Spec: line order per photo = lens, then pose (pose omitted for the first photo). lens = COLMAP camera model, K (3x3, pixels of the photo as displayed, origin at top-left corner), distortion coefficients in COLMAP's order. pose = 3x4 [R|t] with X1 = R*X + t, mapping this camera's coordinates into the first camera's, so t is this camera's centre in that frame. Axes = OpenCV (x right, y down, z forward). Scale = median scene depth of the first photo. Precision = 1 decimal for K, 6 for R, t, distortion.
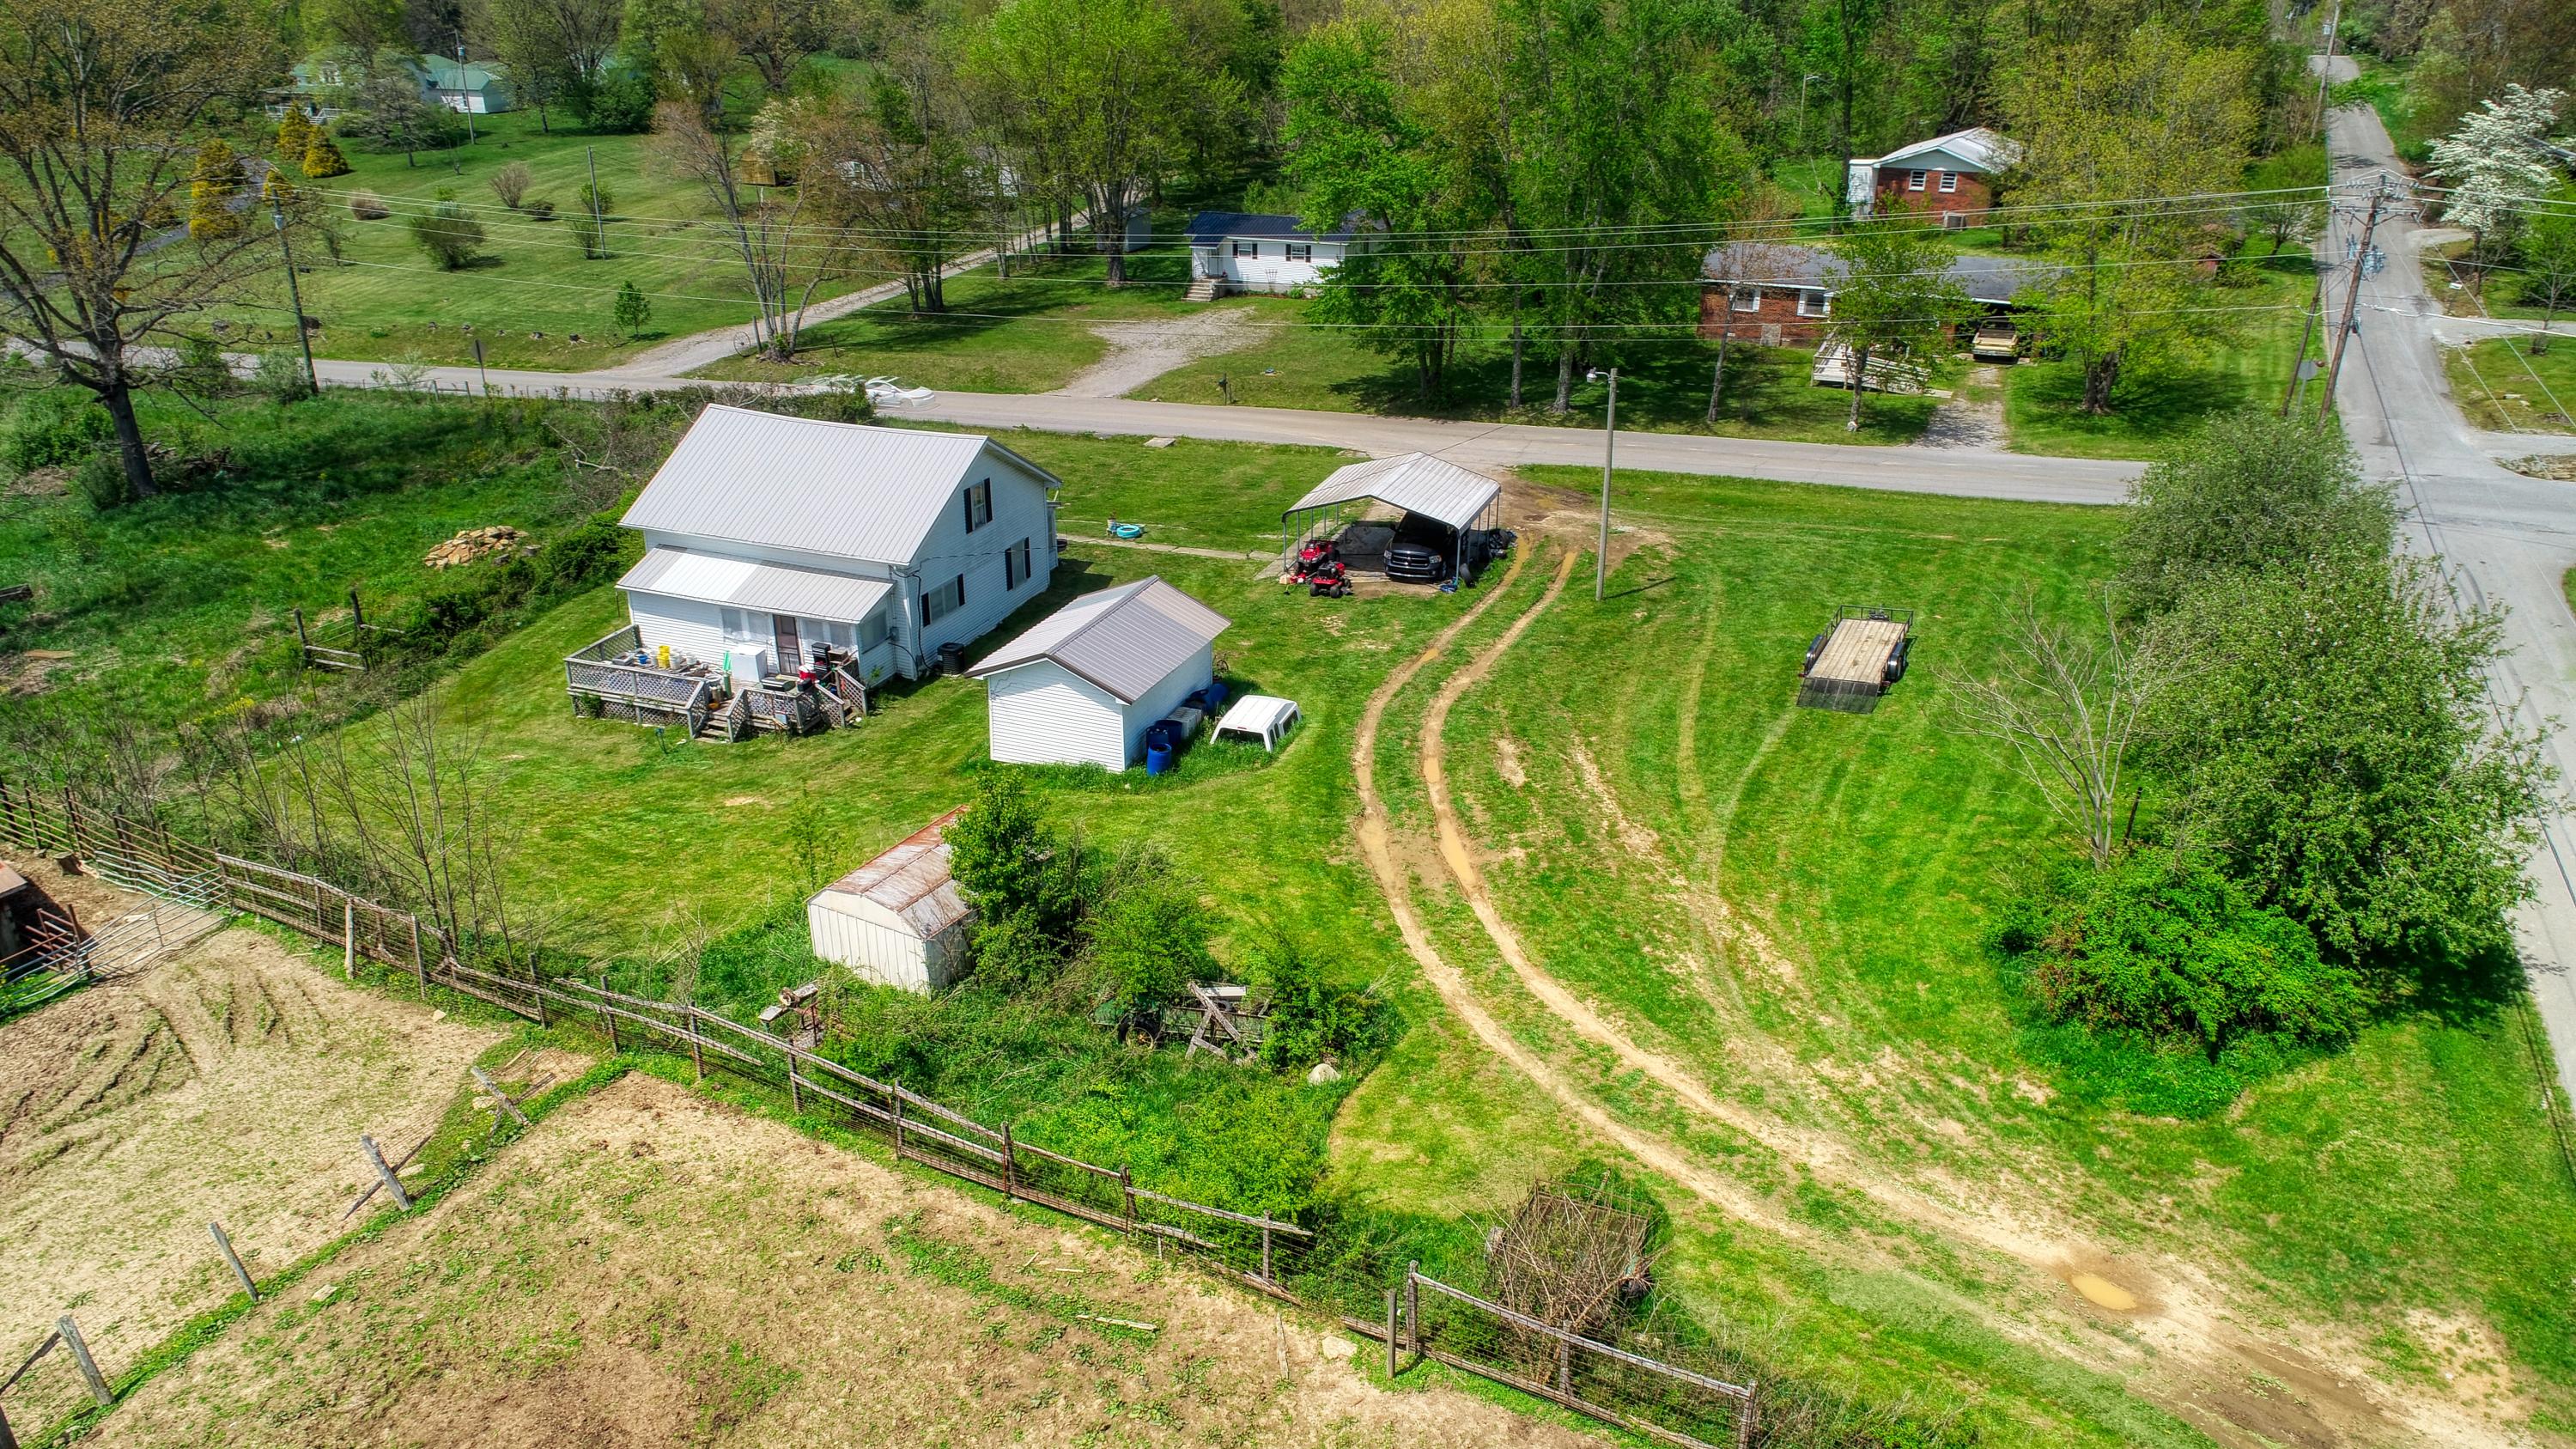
lens RADIAL K [[1728.4, 0, 1286.3], [0, 1728.4, 725.9], [0, 0, 1]] dist [0.003480, -0.010750]
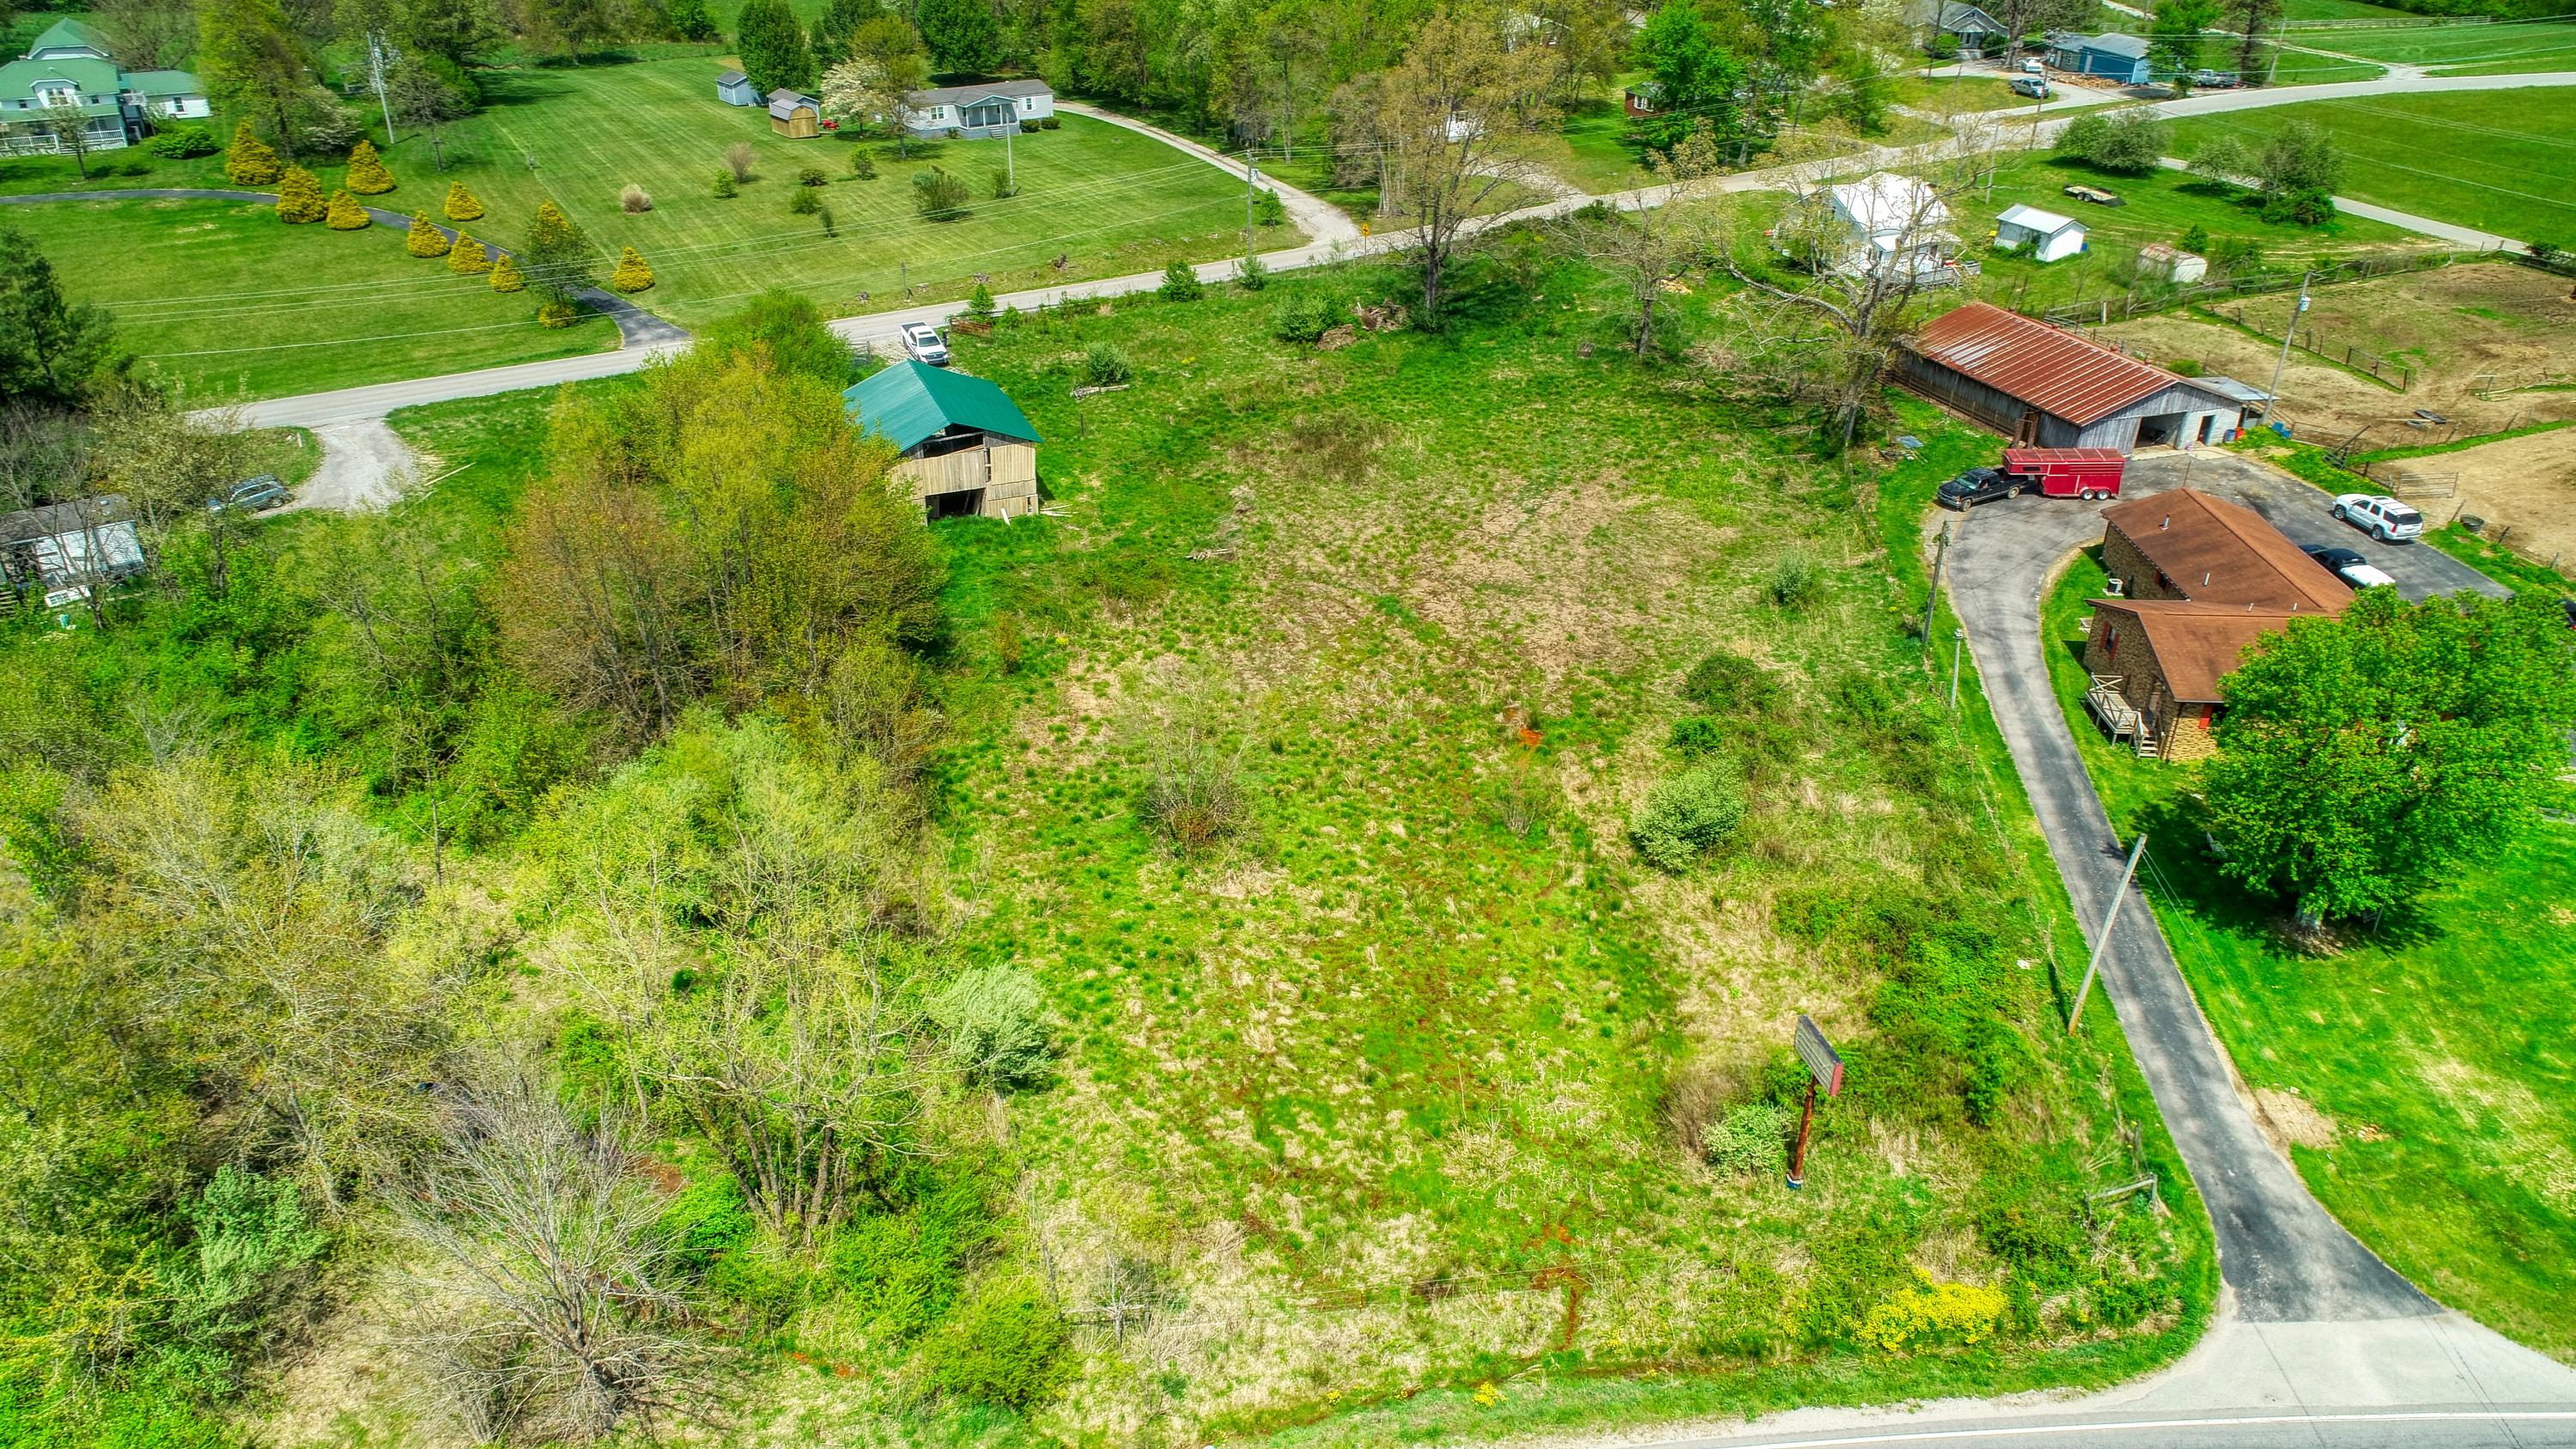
lens RADIAL K [[1728.4, 0, 1292.0], [0, 1728.4, 736.1], [0, 0, 1]] dist [0.003480, -0.010750]
pose [[0.649967, -0.368815, 0.664469, -3.185490], [0.303522, 0.927563, 0.217948, -0.260634], [-0.696719, 0.060022, 0.714829, -0.232591]]
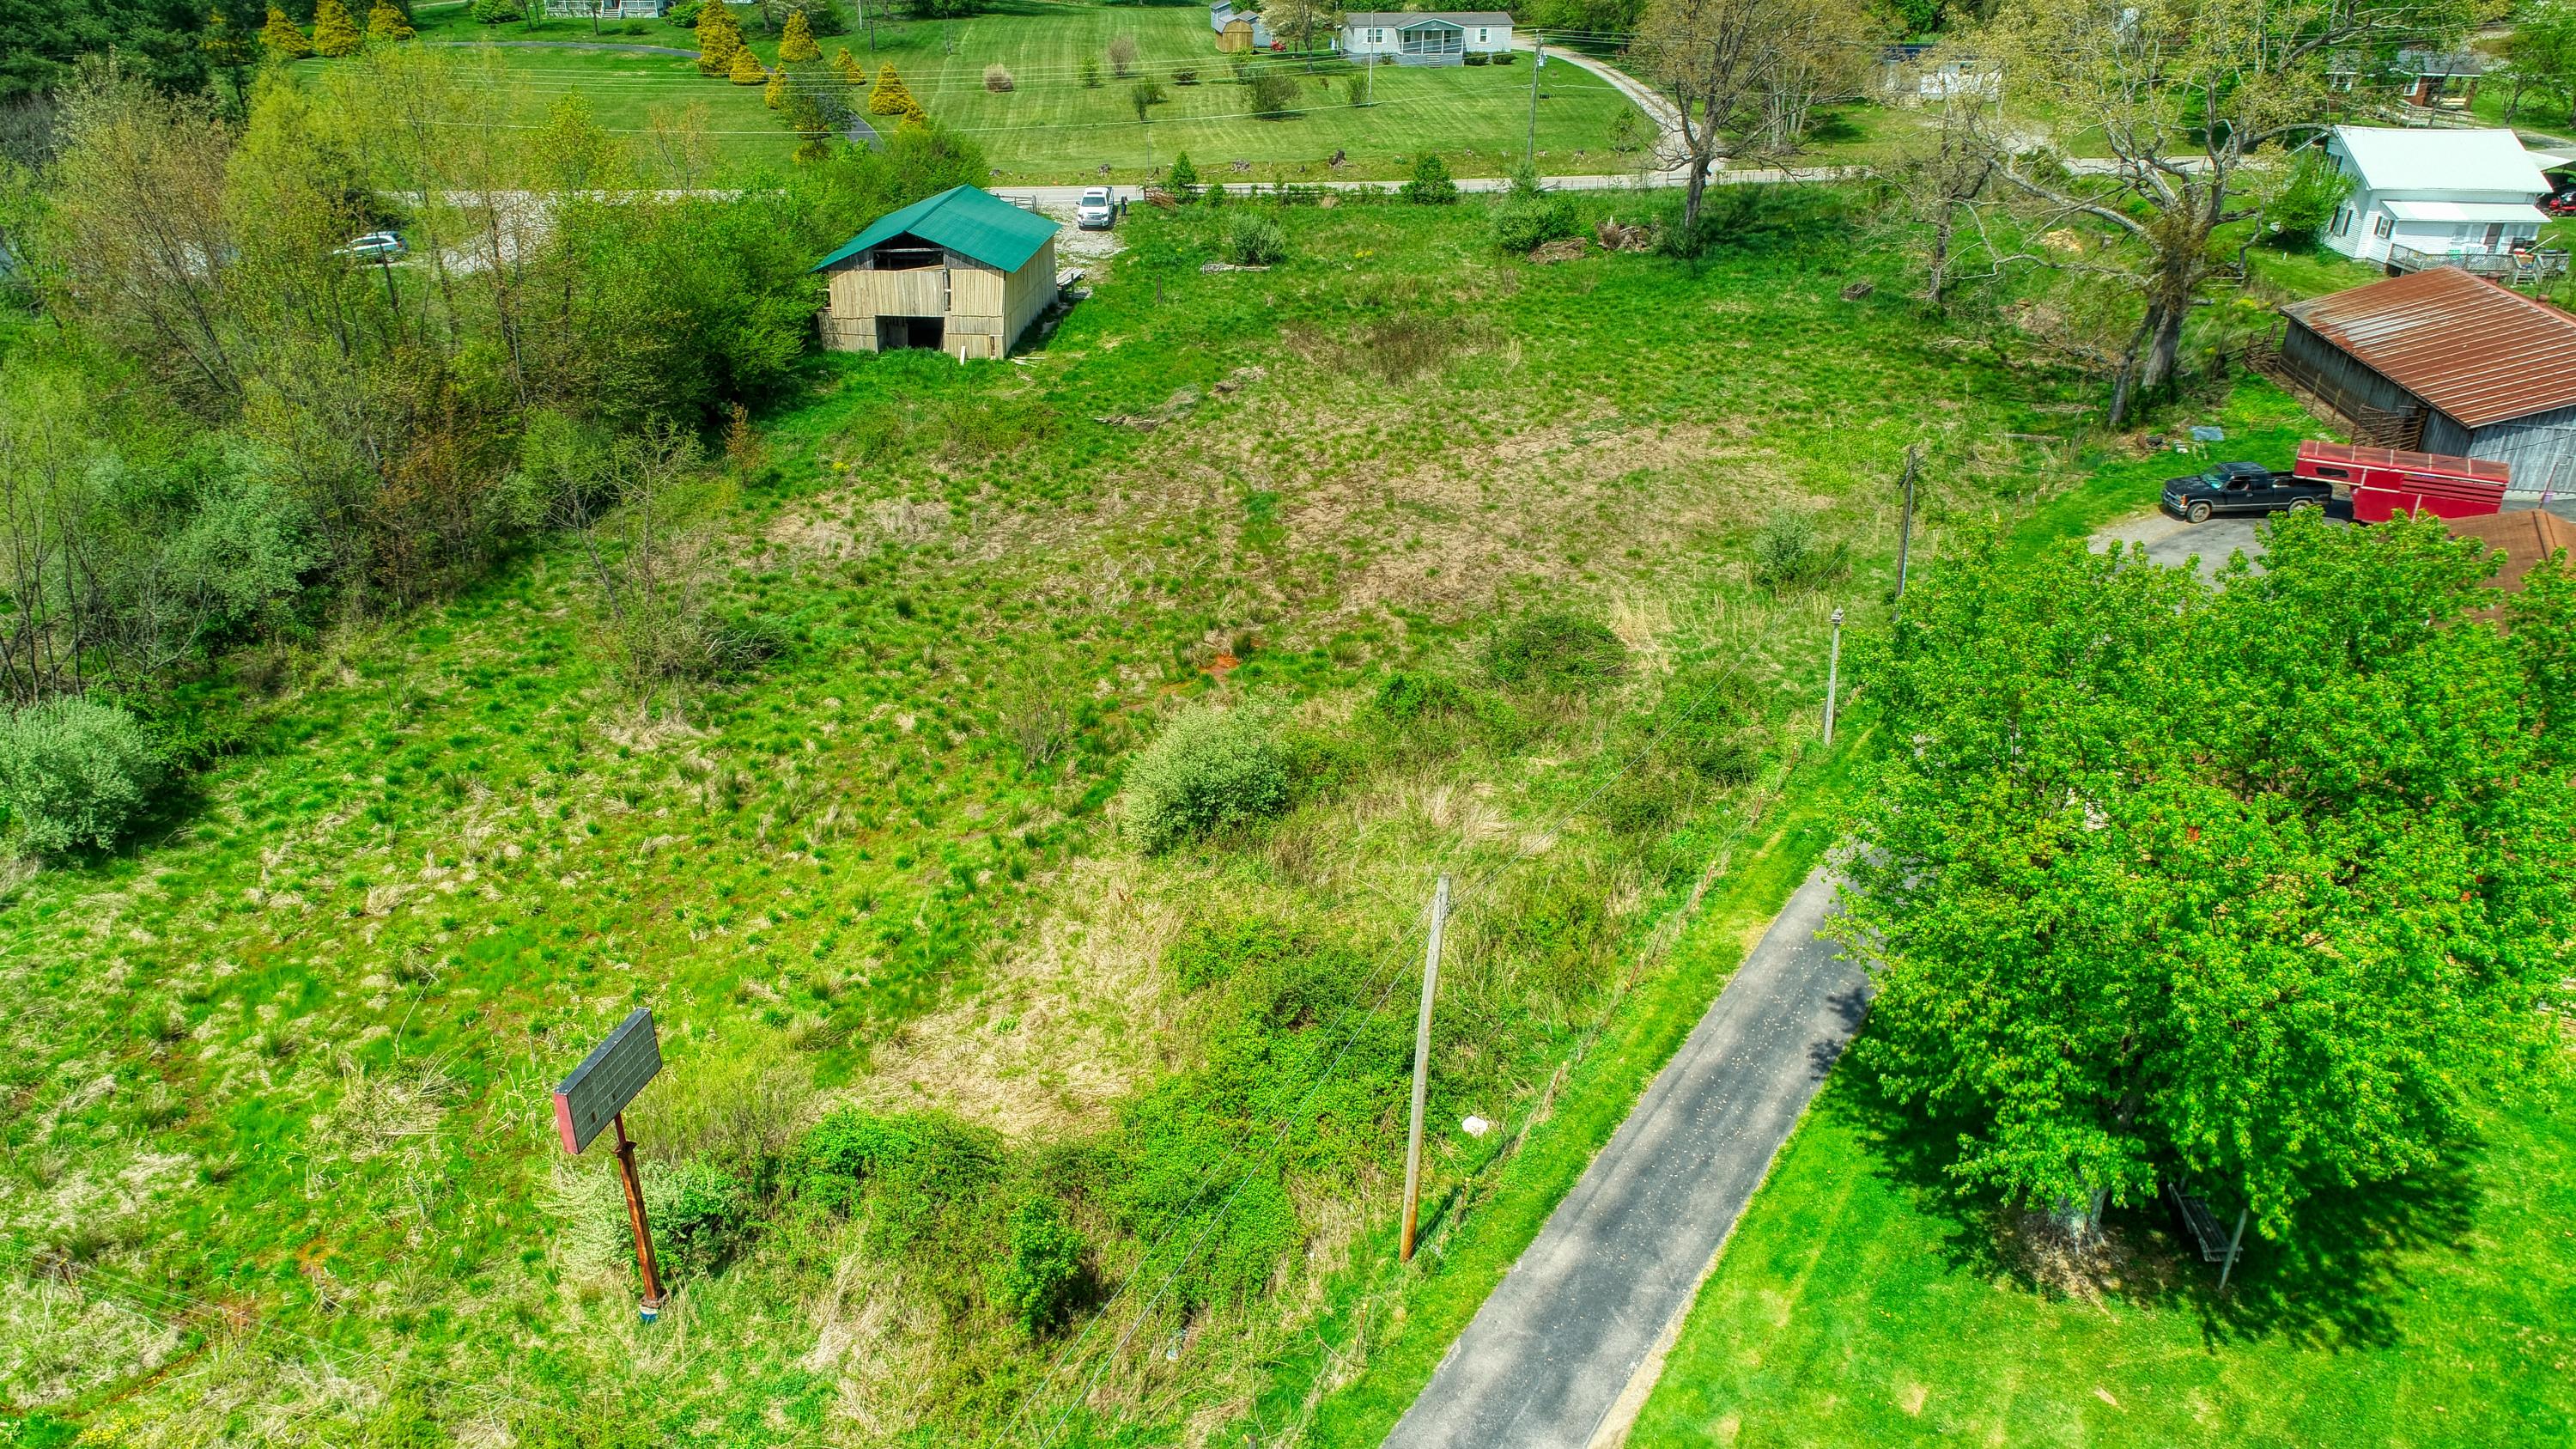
lens RADIAL K [[1728.4, 0, 1295.1], [0, 1728.4, 734.5], [0, 0, 1]] dist [0.003480, -0.010750]
pose [[0.922504, -0.169599, 0.346731, -2.285866], [0.150014, 0.985212, 0.082780, 0.134319], [-0.355643, -0.024350, 0.934305, -0.307225]]
